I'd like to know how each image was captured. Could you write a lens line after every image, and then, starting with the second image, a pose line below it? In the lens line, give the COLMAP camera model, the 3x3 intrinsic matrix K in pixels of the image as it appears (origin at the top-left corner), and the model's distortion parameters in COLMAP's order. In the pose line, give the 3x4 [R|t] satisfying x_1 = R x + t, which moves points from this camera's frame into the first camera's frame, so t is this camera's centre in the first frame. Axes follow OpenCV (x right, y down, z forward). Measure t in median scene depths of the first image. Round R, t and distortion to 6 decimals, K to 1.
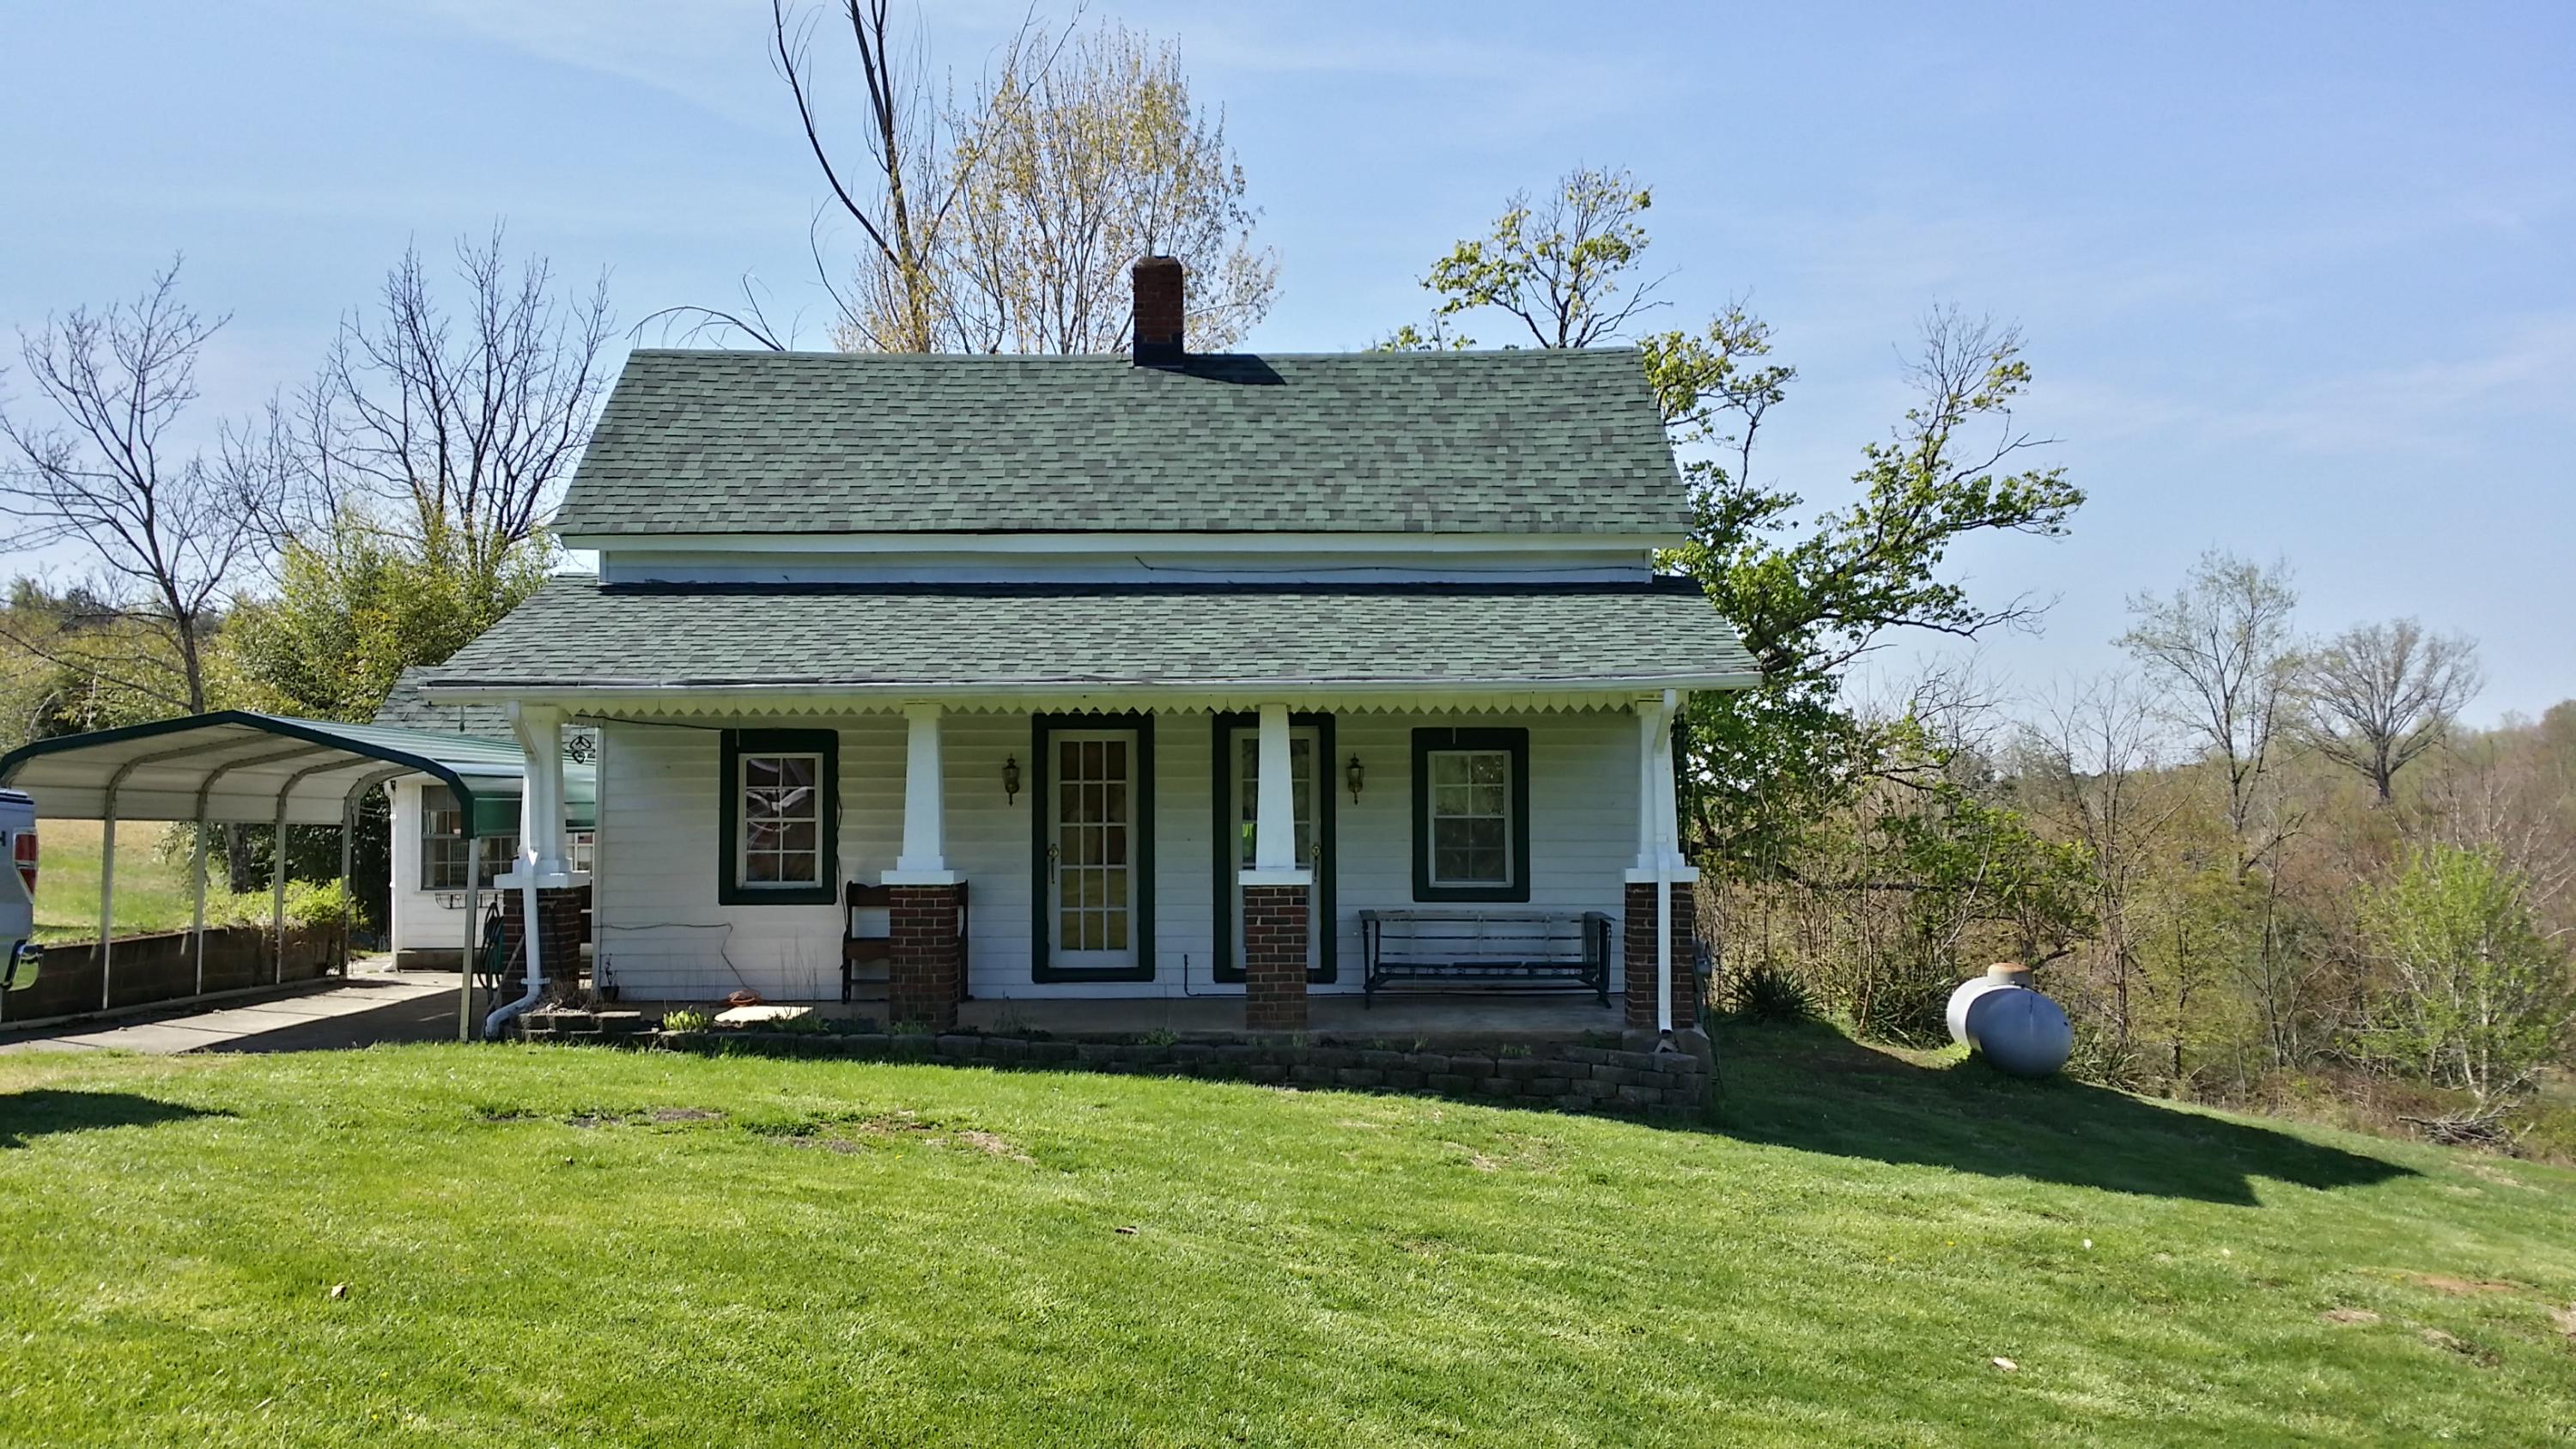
lens RADIAL K [[2339.8, 0, 1287.7], [0, 2339.8, 723.5], [0, 0, 1]] dist [0.043413, -0.028113]
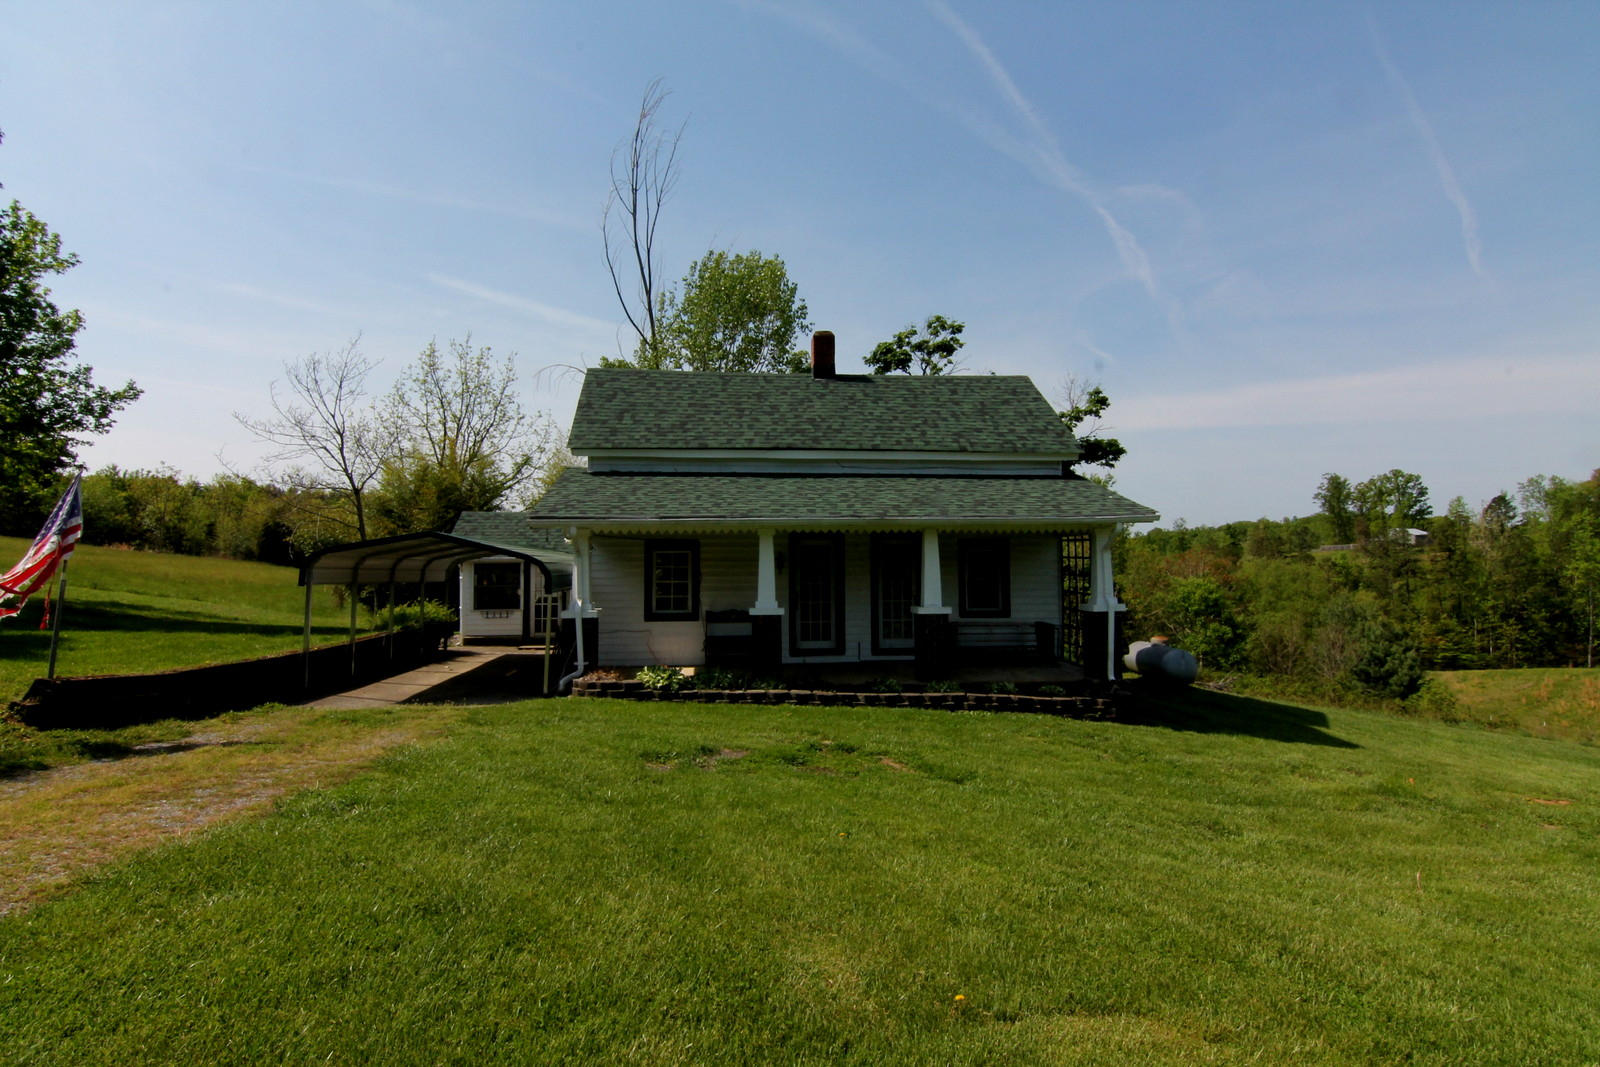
lens RADIAL K [[833.7, 0, 800.0], [0, 833.7, 533.5], [0, 0, 1]] dist [-0.000411, -0.016860]
pose [[0.995476, 0.001929, 0.094990, -0.171570], [-0.001714, 0.999996, -0.002349, -0.001771], [-0.094994, 0.002176, 0.995475, 0.223139]]
